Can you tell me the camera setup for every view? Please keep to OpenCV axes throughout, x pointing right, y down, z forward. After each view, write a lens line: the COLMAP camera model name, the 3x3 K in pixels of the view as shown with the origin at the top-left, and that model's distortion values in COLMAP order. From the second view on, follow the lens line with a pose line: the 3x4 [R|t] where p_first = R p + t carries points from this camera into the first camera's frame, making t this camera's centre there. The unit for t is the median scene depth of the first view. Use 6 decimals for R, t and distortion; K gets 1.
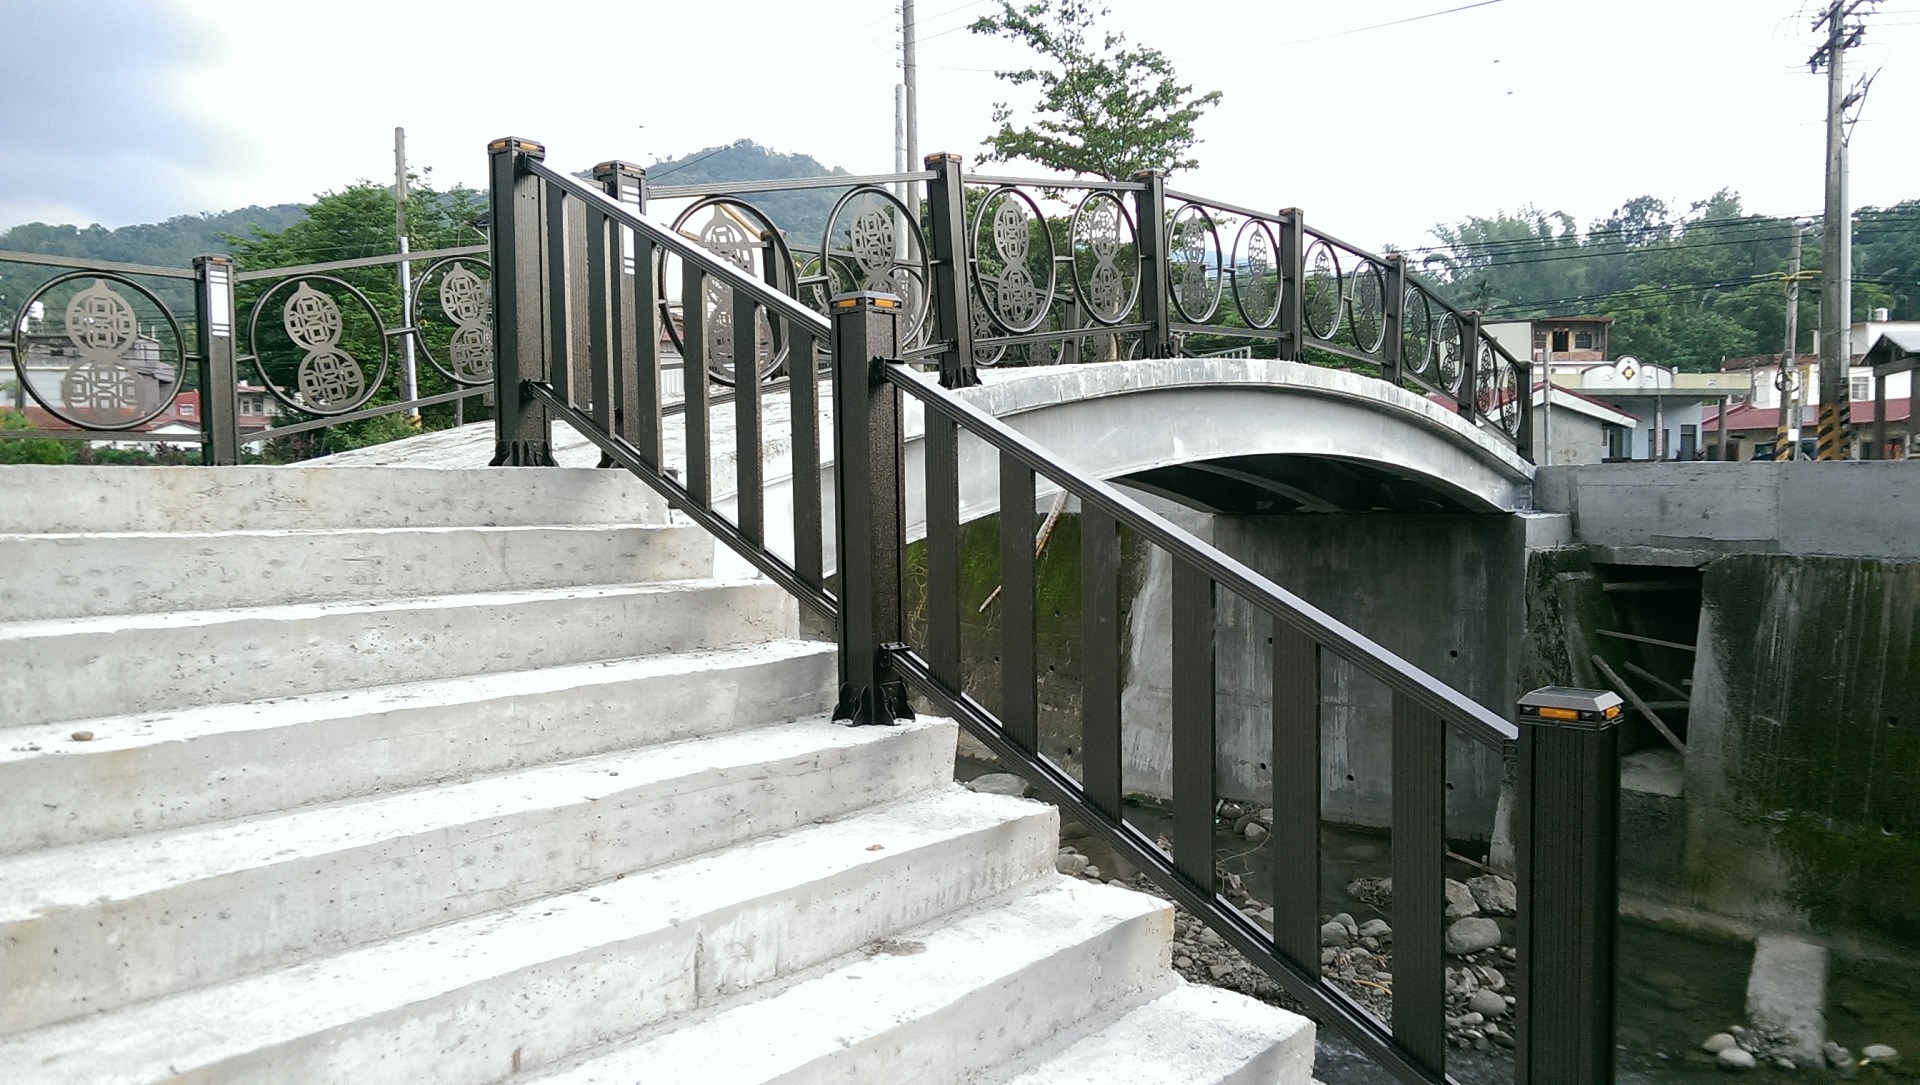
lens RADIAL K [[1365.2, 0, 960.0], [0, 1365.2, 542.5], [0, 0, 1]] dist [0.107682, -0.175045]
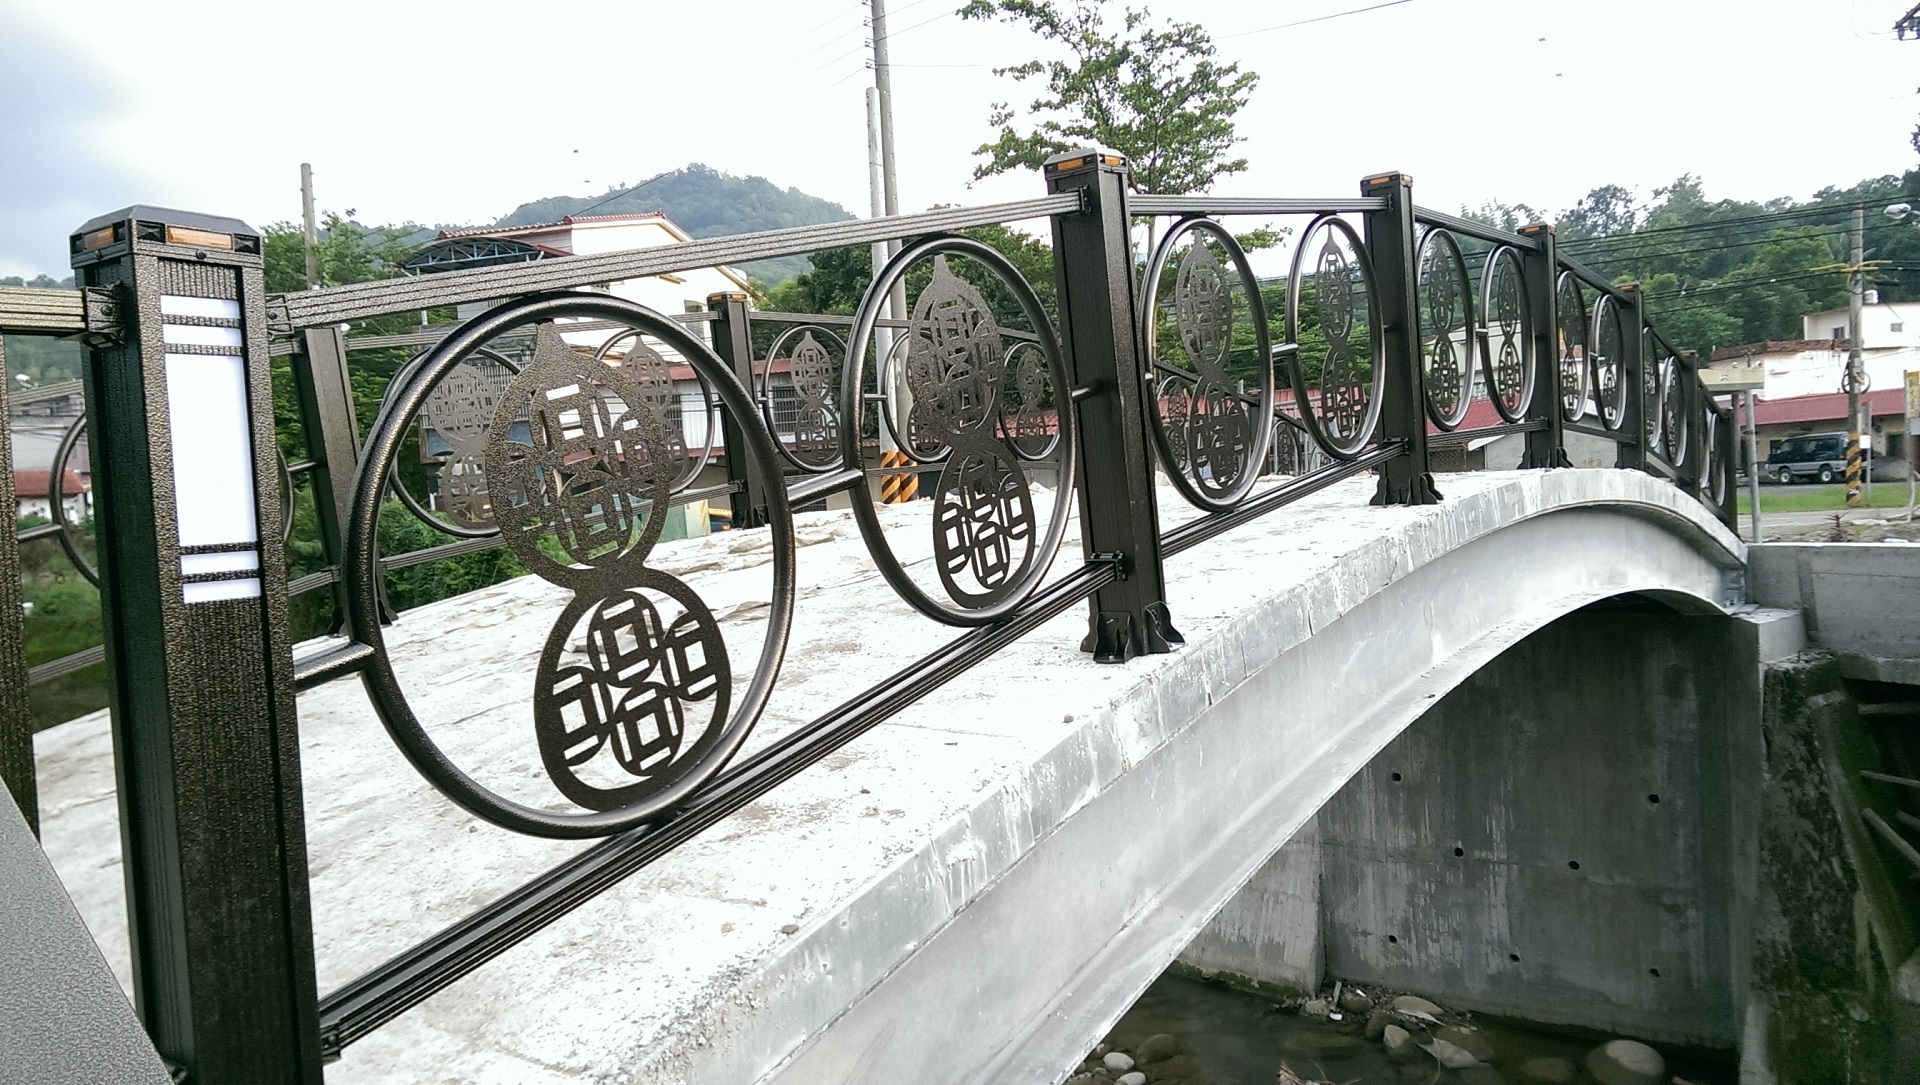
lens RADIAL K [[1369.2, 0, 956.4], [0, 1369.2, 555.5], [0, 0, 1]] dist [0.068298, -0.105589]
pose [[0.998827, -0.044914, 0.018119, -0.029896], [0.044933, 0.998990, -0.000687, -0.065558], [-0.018070, 0.001500, 0.999836, 0.236402]]
